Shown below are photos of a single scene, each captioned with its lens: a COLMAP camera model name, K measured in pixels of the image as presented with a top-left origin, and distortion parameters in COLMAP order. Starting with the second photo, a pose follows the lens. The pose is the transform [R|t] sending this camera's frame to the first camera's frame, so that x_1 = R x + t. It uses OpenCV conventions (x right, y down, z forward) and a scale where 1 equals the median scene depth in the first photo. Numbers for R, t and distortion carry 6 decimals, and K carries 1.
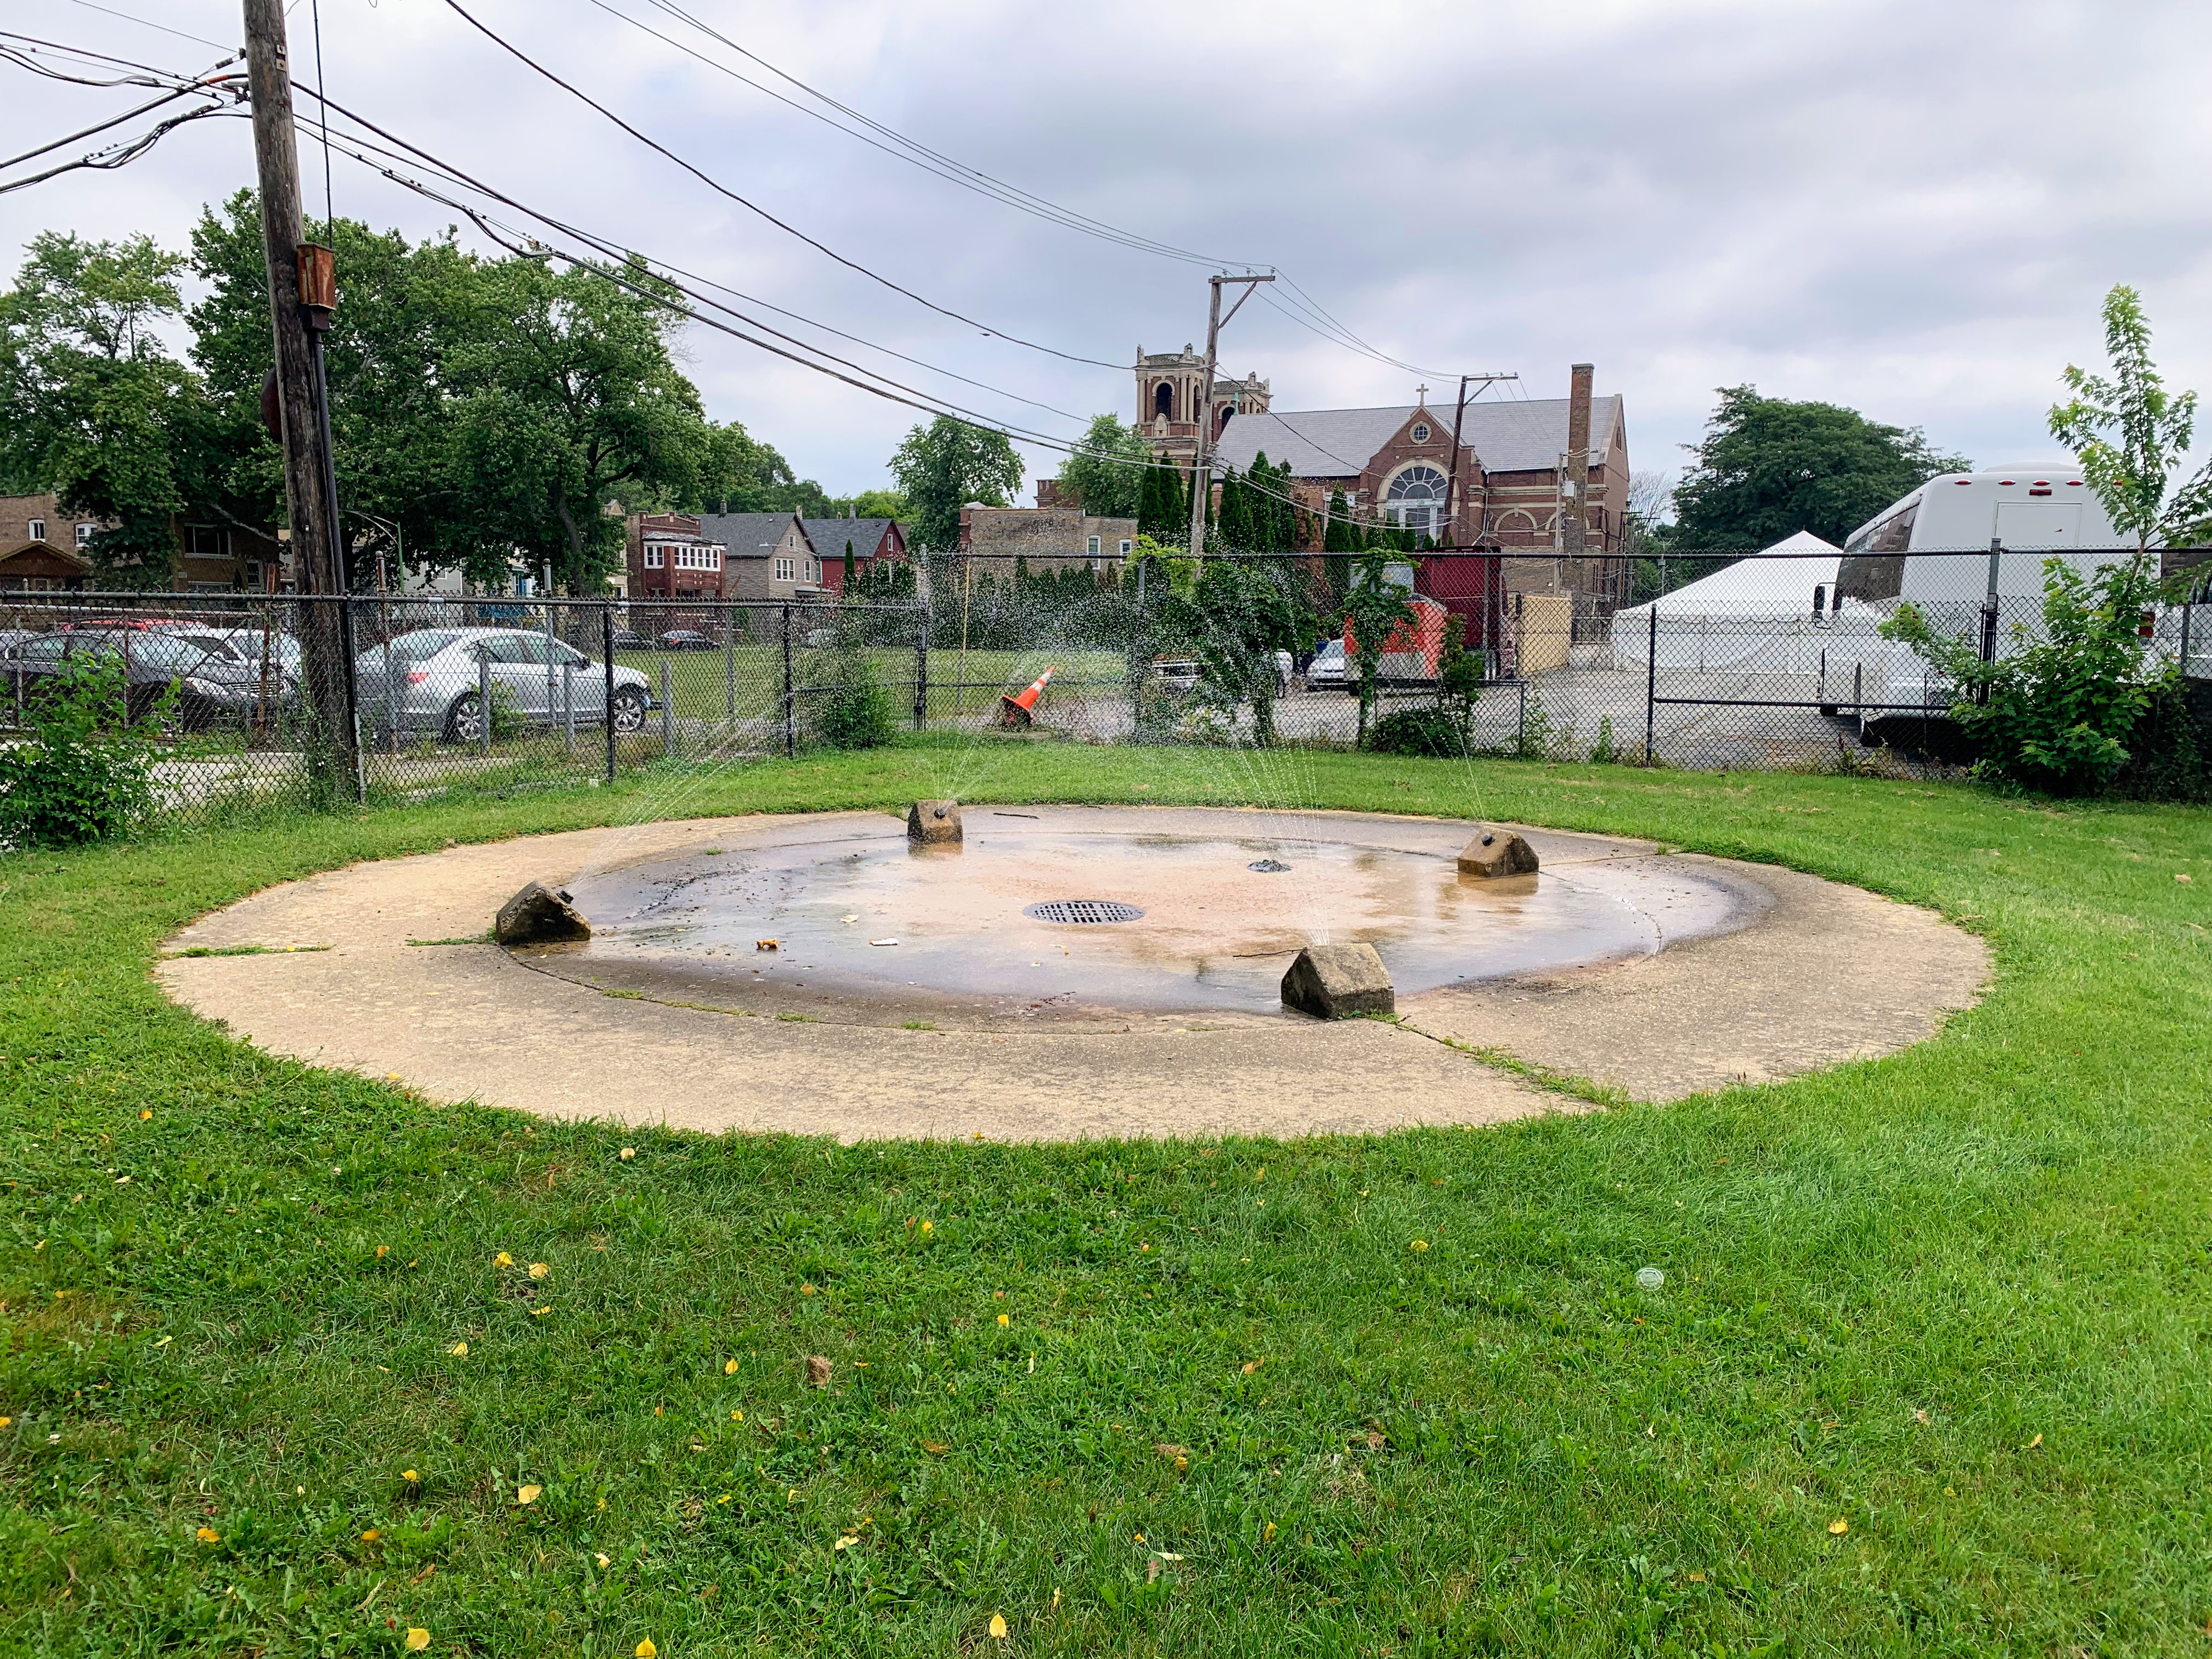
lens RADIAL K [[1654.8, 0, 1105.7], [0, 1654.8, 839.0], [0, 0, 1]] dist [0.001875, -0.000475]
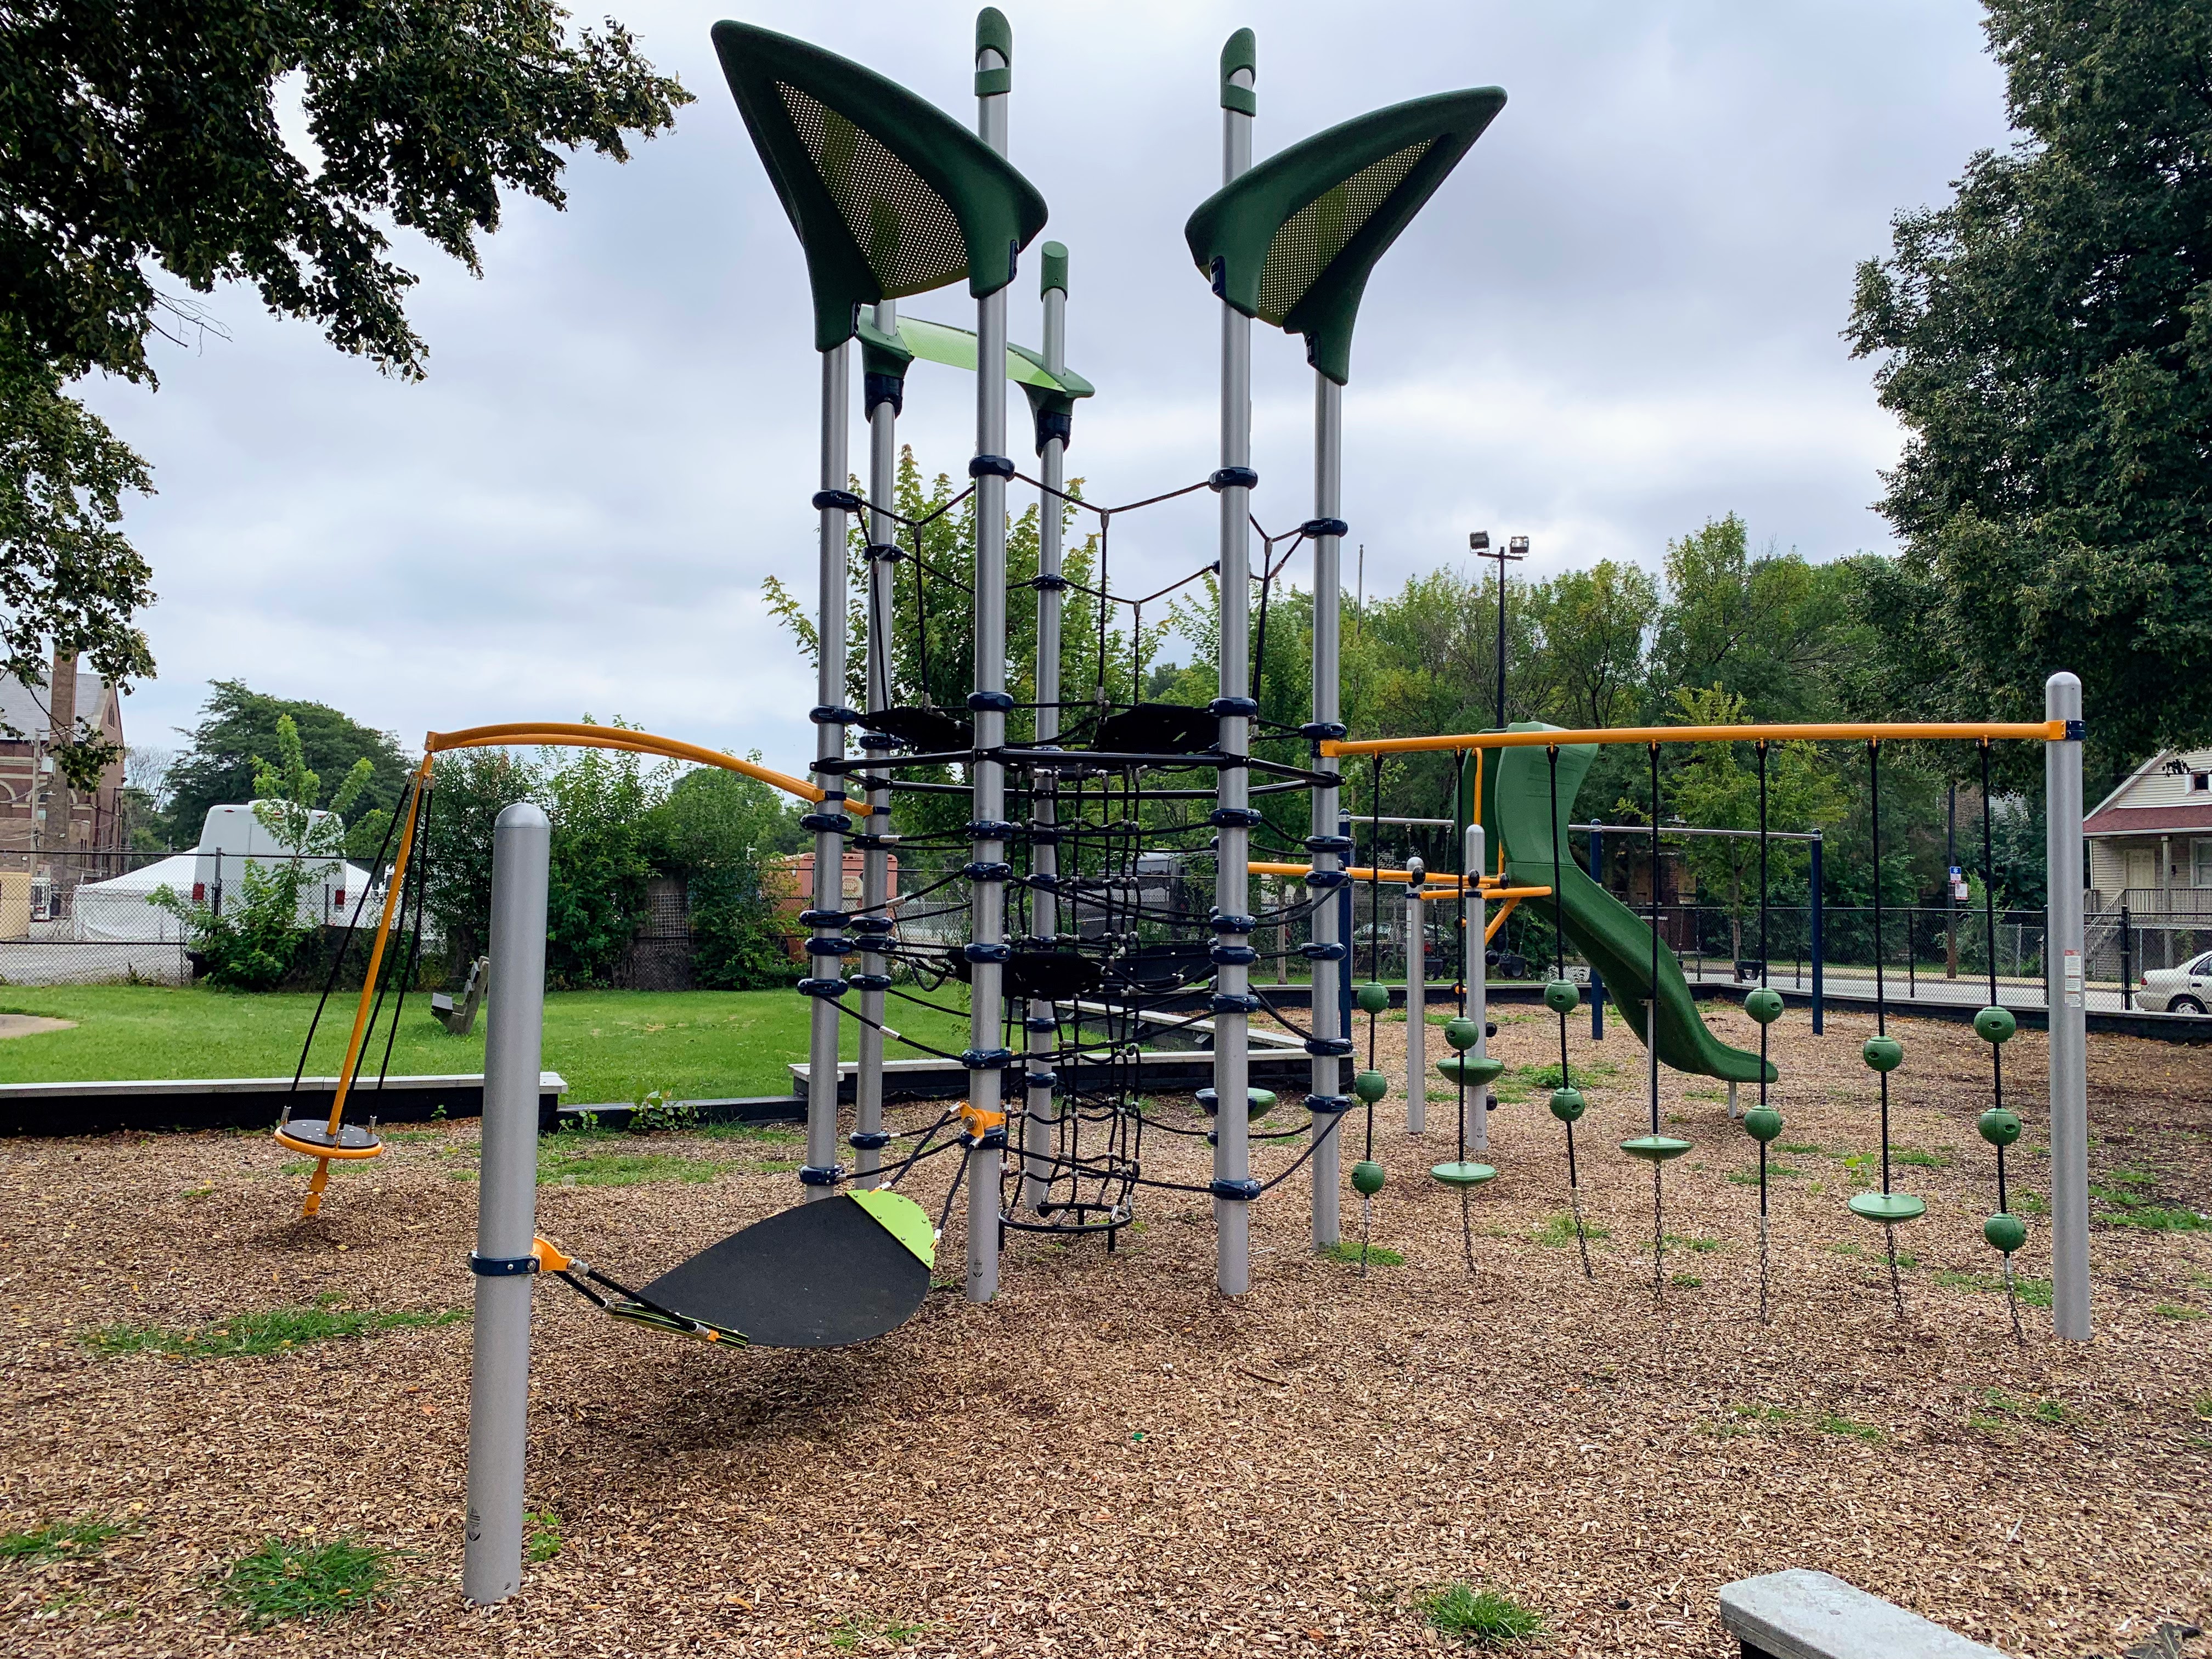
lens RADIAL K [[1654.8, 0, 1105.7], [0, 1654.8, 839.0], [0, 0, 1]] dist [0.001875, -0.000475]
pose [[0.680499, 0.032067, 0.732047, -0.016589], [0.089849, 0.987851, -0.126795, 0.017594], [-0.727219, 0.152057, 0.669351, -0.129343]]
